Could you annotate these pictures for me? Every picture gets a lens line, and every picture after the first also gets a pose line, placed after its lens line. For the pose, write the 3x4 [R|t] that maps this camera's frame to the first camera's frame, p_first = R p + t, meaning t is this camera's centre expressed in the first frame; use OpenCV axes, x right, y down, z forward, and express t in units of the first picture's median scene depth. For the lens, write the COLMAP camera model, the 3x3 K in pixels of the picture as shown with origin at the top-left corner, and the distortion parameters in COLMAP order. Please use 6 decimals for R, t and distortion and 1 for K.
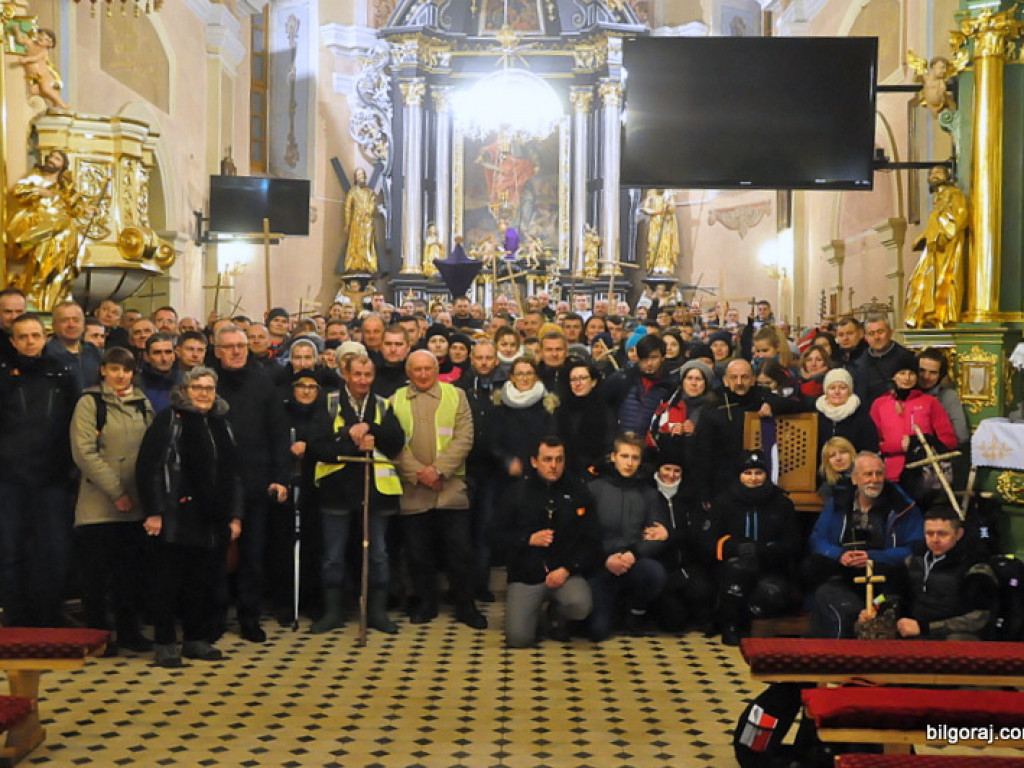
lens RADIAL K [[1316.2, 0, 512.0], [0, 1316.2, 384.0], [0, 0, 1]] dist [-0.031942, 0.357191]
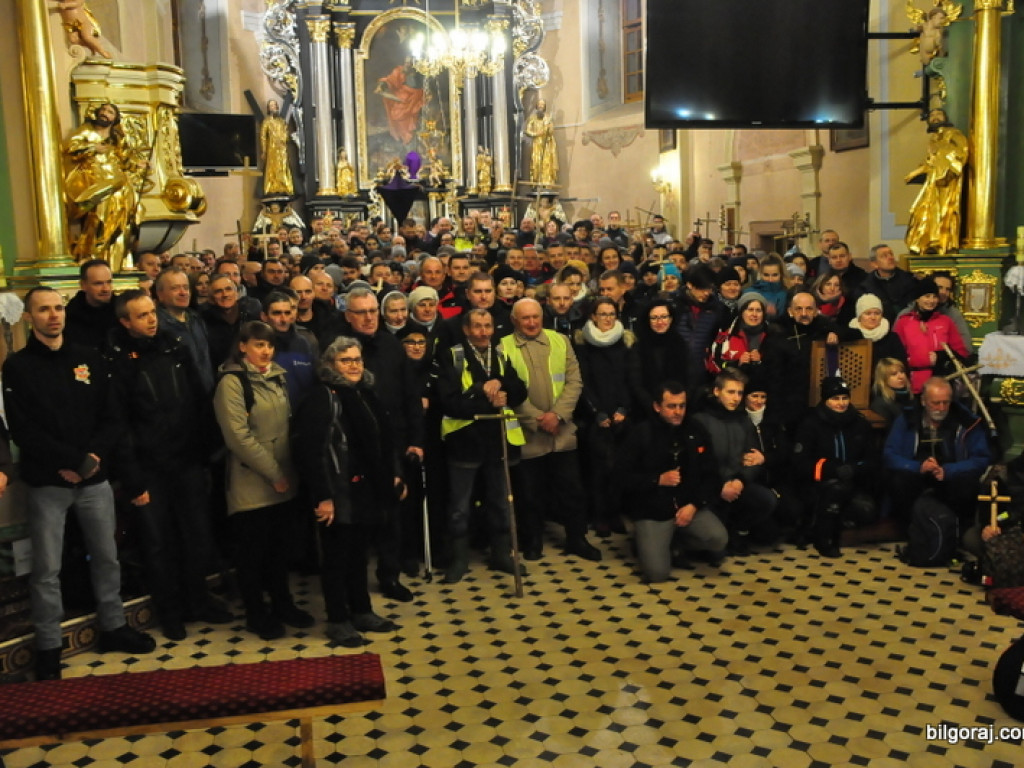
lens RADIAL K [[1044.9, 0, 527.5], [0, 1044.9, 411.4], [0, 0, 1]] dist [-0.117511, 0.183972]
pose [[0.977861, -0.070500, 0.197023, -0.117123], [0.041762, 0.988346, 0.146385, -0.029157], [-0.205047, -0.134917, 0.969409, 0.104117]]
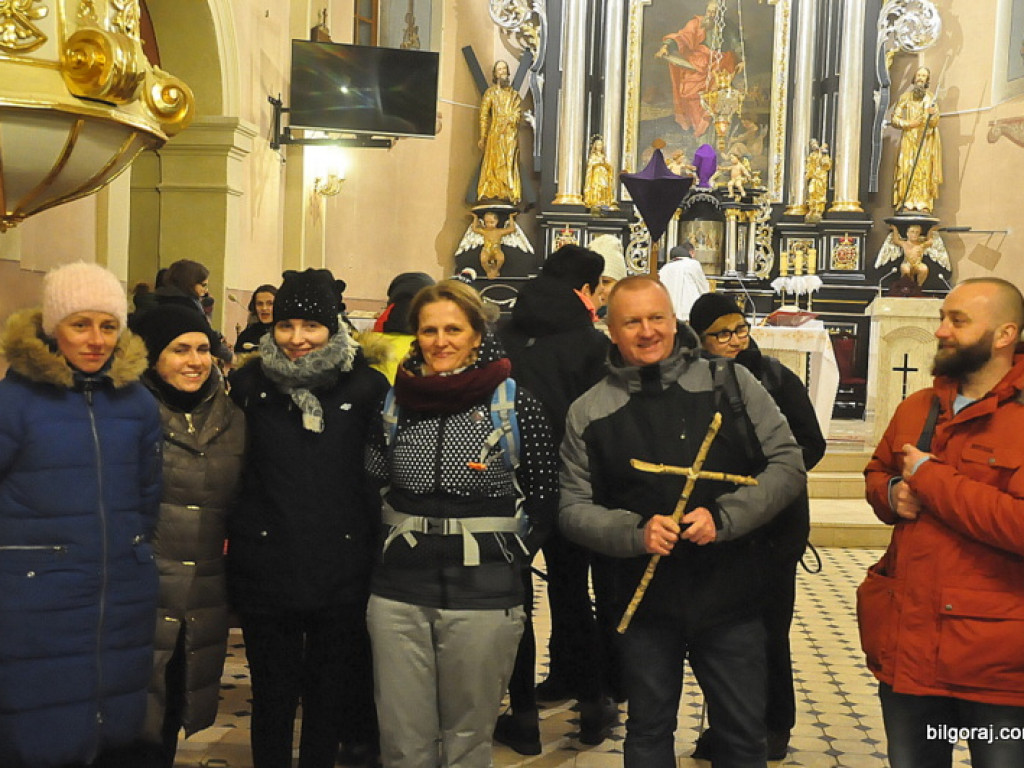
lens RADIAL K [[1316.2, 0, 512.0], [0, 1316.2, 384.0], [0, 0, 1]] dist [-0.031942, 0.357191]
pose [[0.996568, 0.028285, -0.077794, -0.058073], [-0.026065, 0.999228, 0.029398, -0.005696], [0.078566, -0.027269, 0.996536, 0.320218]]
